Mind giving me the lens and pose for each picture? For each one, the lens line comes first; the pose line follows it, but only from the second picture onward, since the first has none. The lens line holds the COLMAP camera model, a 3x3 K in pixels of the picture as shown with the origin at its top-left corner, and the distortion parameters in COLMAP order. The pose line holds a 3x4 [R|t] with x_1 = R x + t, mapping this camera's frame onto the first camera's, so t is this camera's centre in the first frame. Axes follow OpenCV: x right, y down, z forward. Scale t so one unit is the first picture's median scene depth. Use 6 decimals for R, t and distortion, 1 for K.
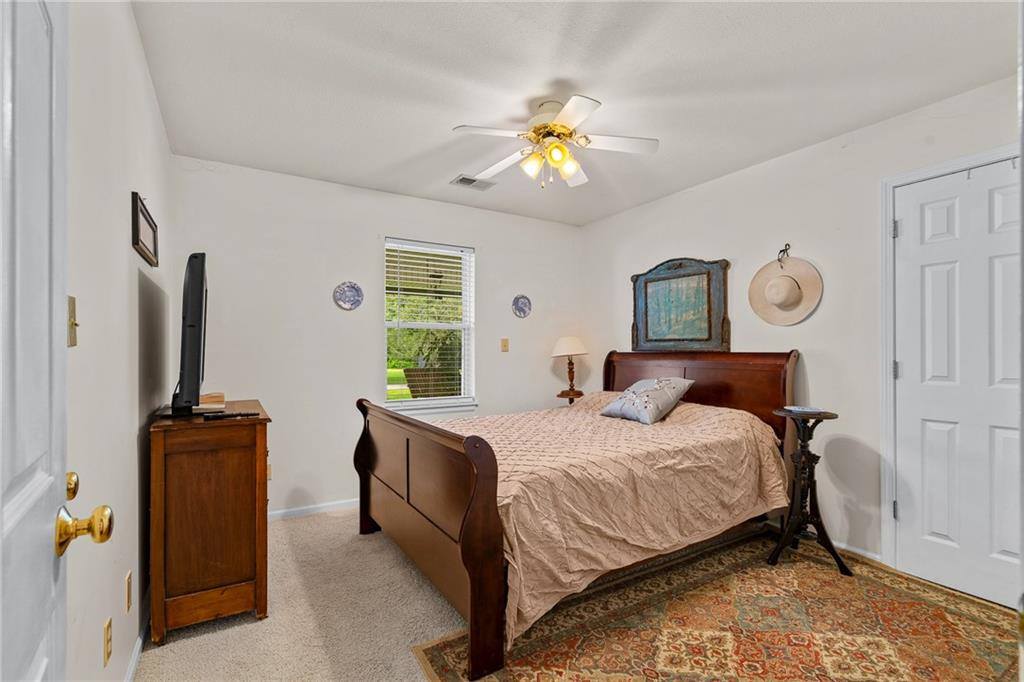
lens RADIAL K [[464.3, 0, 507.5], [0, 464.3, 346.1], [0, 0, 1]] dist [-0.003476, 0.002072]
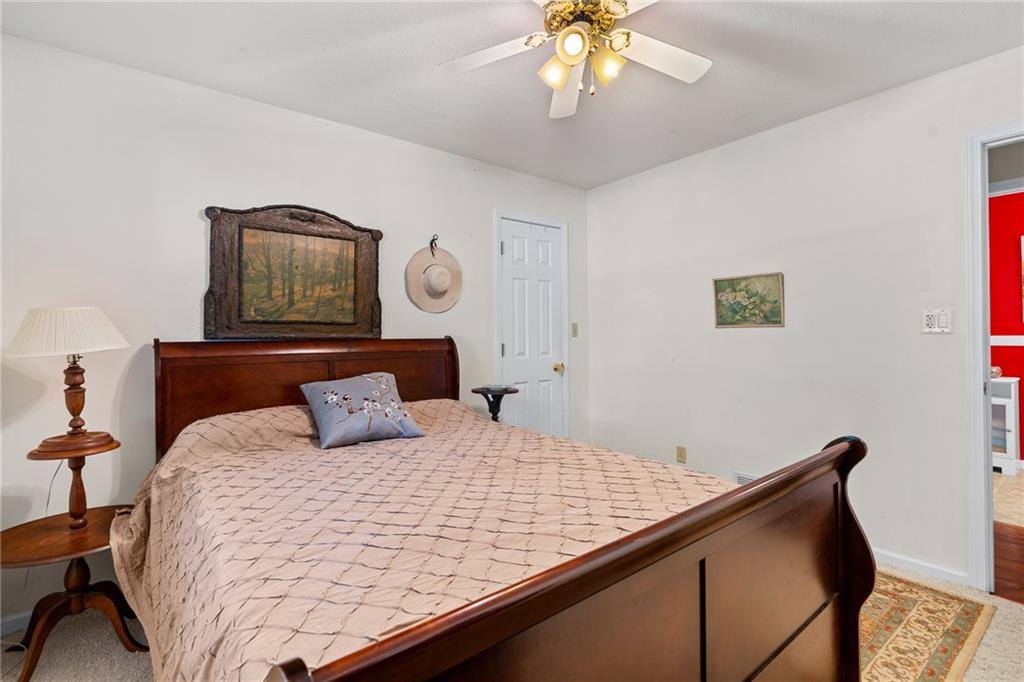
lens RADIAL K [[472.2, 0, 512.0], [0, 472.2, 341.0], [0, 0, 1]] dist [-0.001794, 0.000245]
pose [[-0.112056, -0.011413, 0.993636, -0.398855], [-0.003417, 0.999933, 0.011099, 0.005843], [-0.993696, -0.002152, -0.112087, 0.797442]]
